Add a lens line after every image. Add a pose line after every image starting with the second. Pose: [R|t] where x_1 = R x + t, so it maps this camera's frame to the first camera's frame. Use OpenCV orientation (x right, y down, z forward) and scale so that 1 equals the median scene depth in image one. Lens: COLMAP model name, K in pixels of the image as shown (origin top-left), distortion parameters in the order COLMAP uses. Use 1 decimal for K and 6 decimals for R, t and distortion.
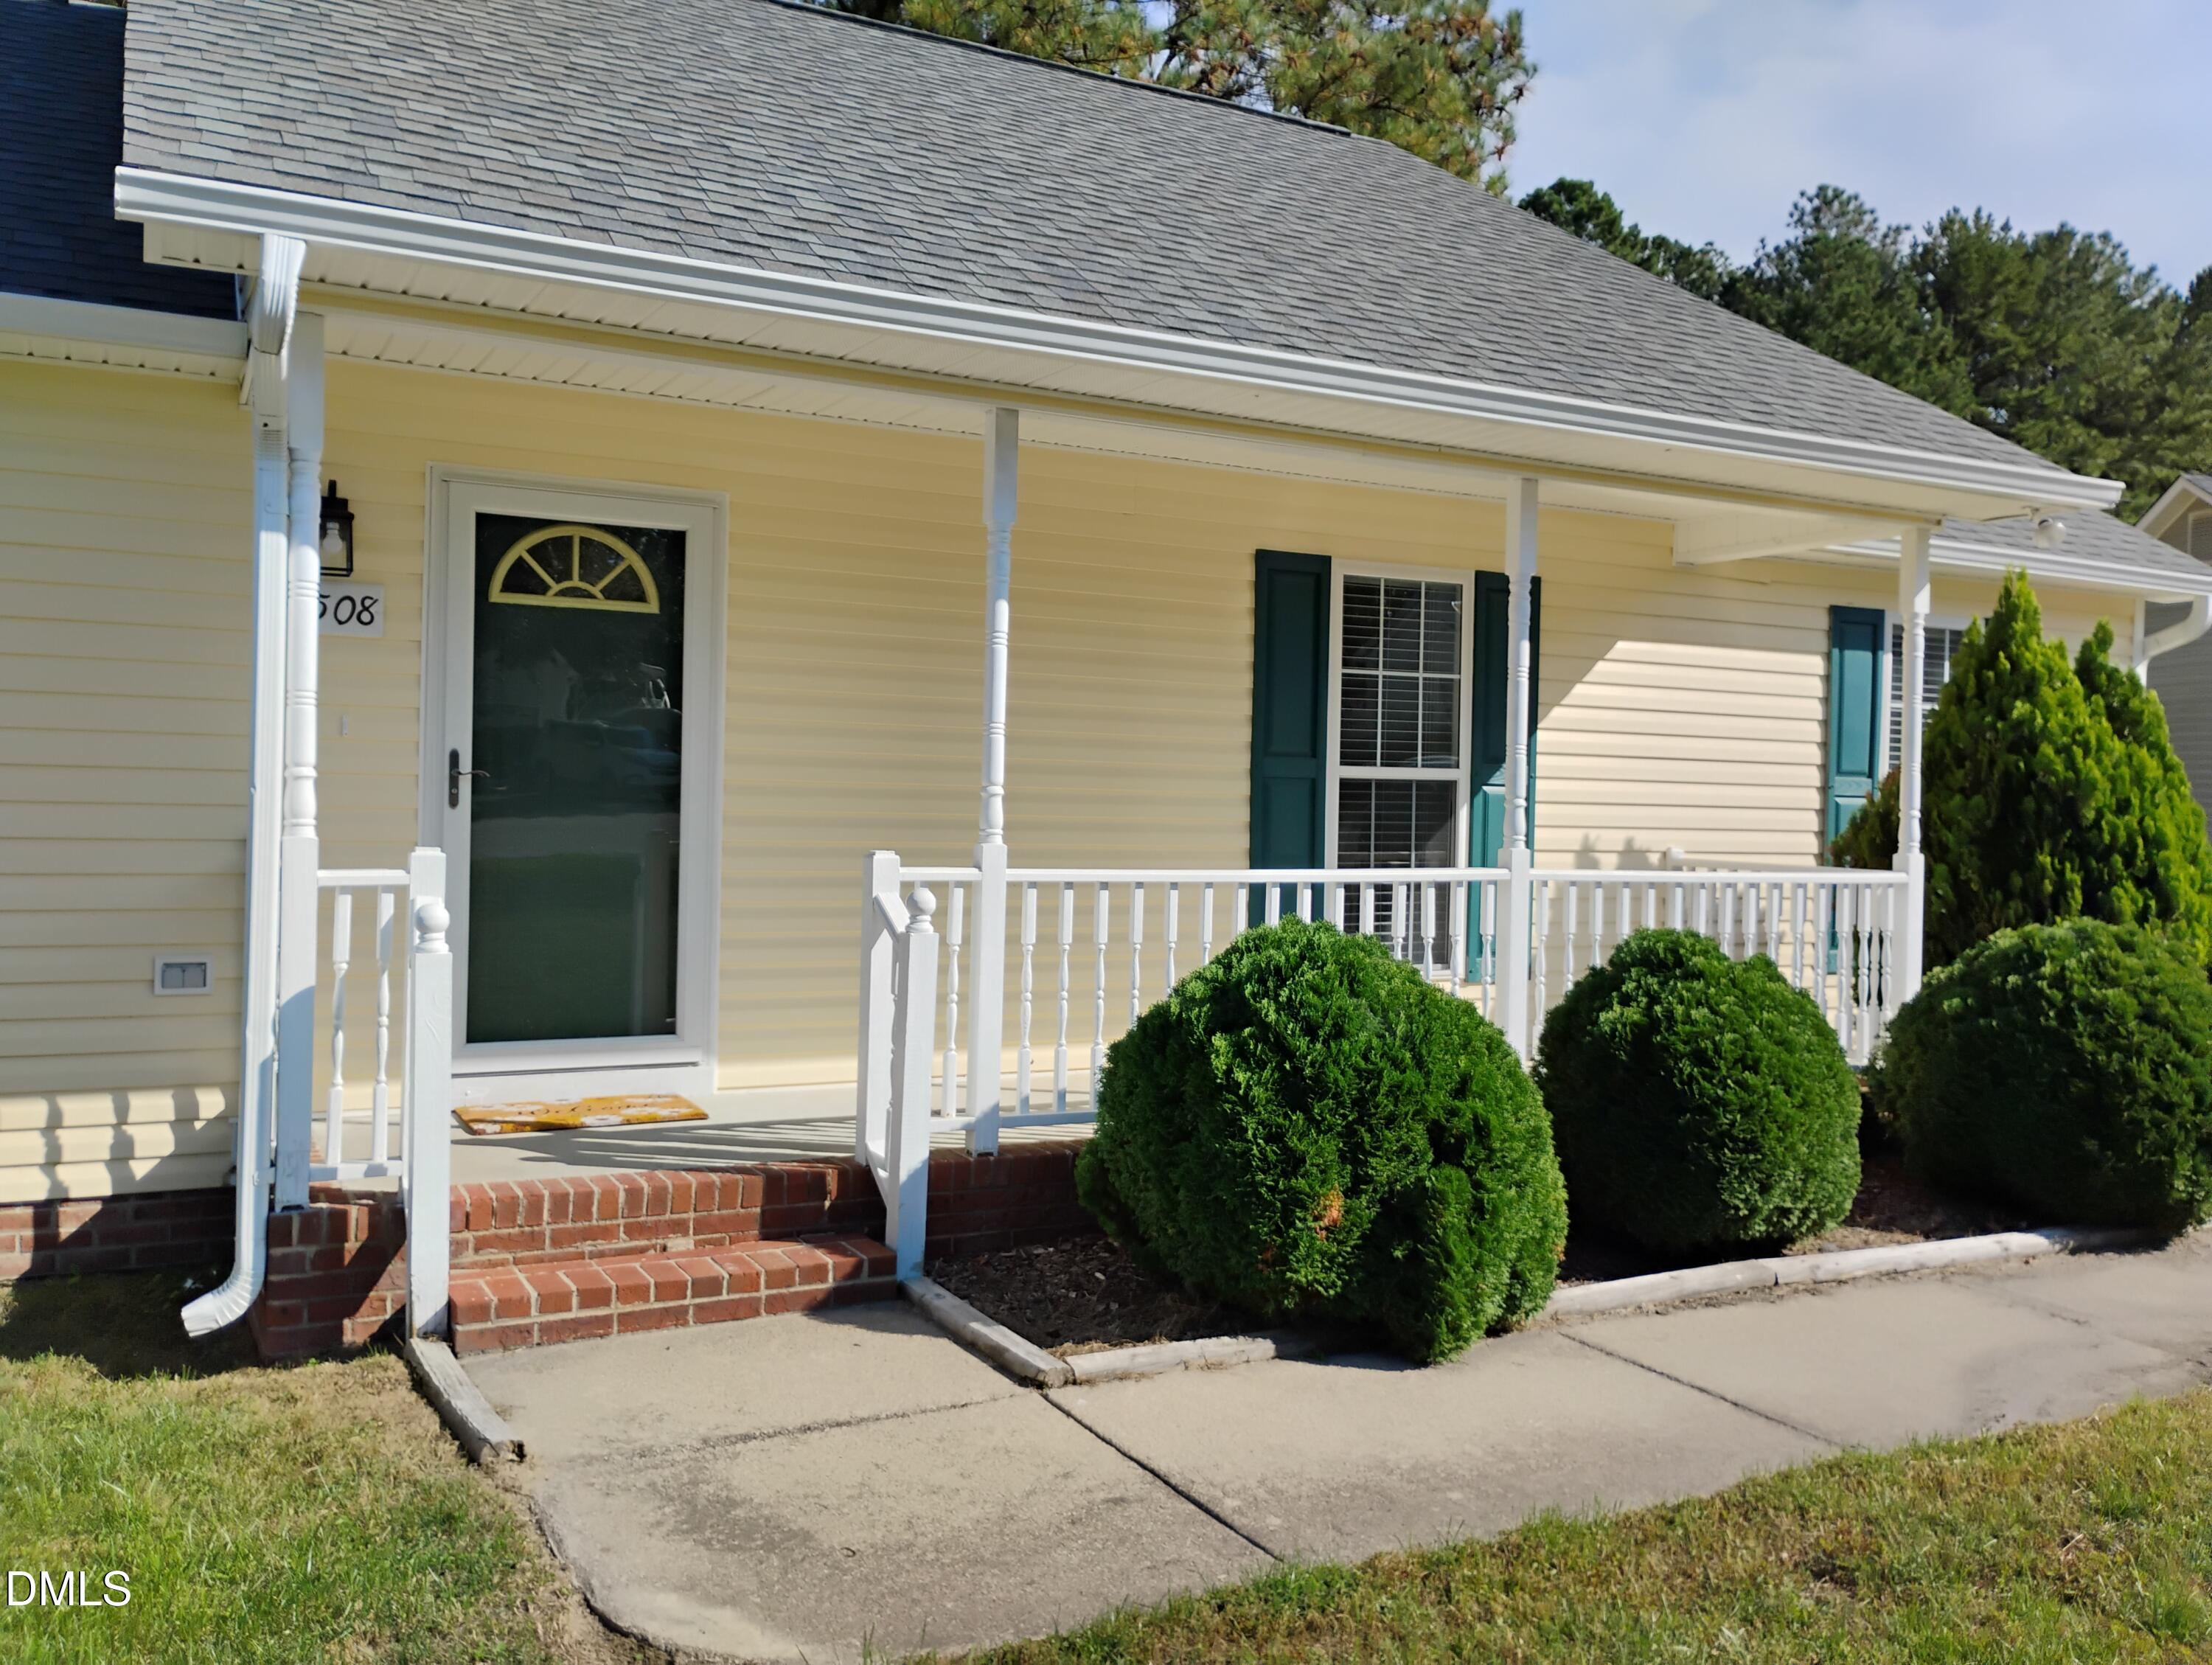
lens RADIAL K [[1836.5, 0, 1106.0], [0, 1836.5, 832.5], [0, 0, 1]] dist [0.049725, -0.075716]
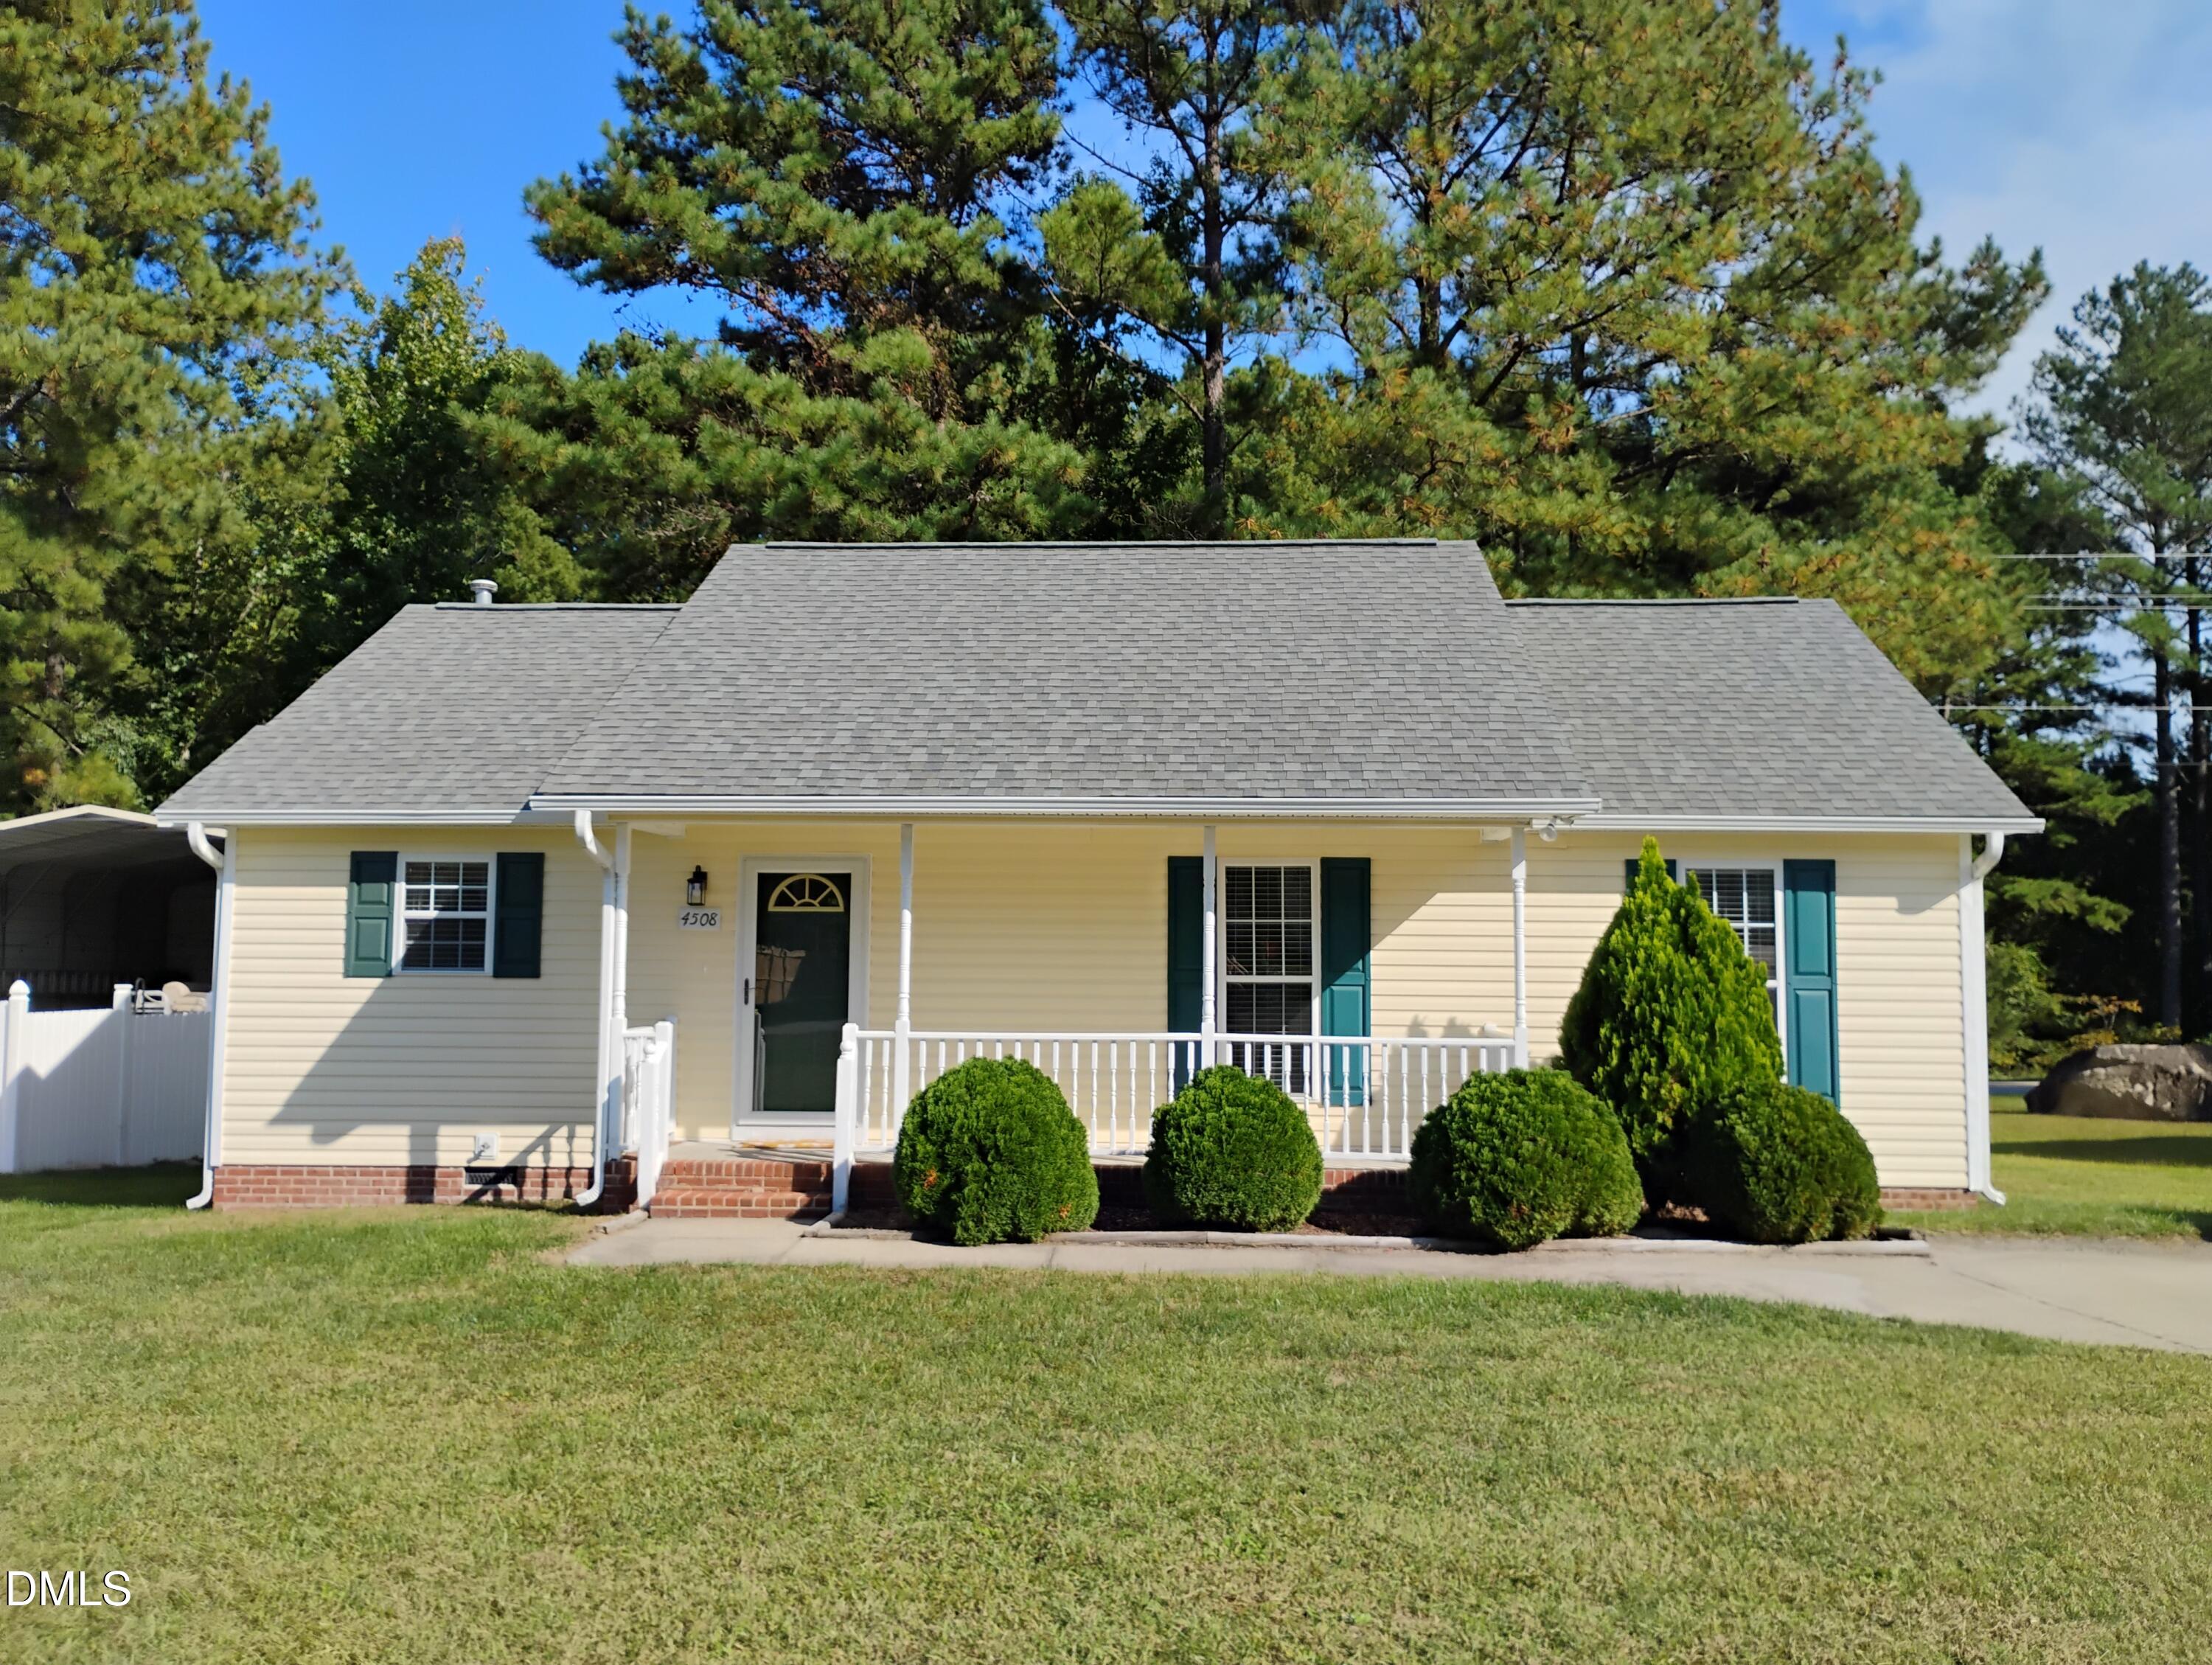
lens RADIAL K [[1836.5, 0, 1106.0], [0, 1836.5, 832.5], [0, 0, 1]] dist [0.049725, -0.075716]
pose [[0.860694, -0.051598, -0.506501, 0.952681], [0.002740, 0.995306, -0.096736, -0.003496], [0.509115, 0.081872, 0.856795, -0.583204]]
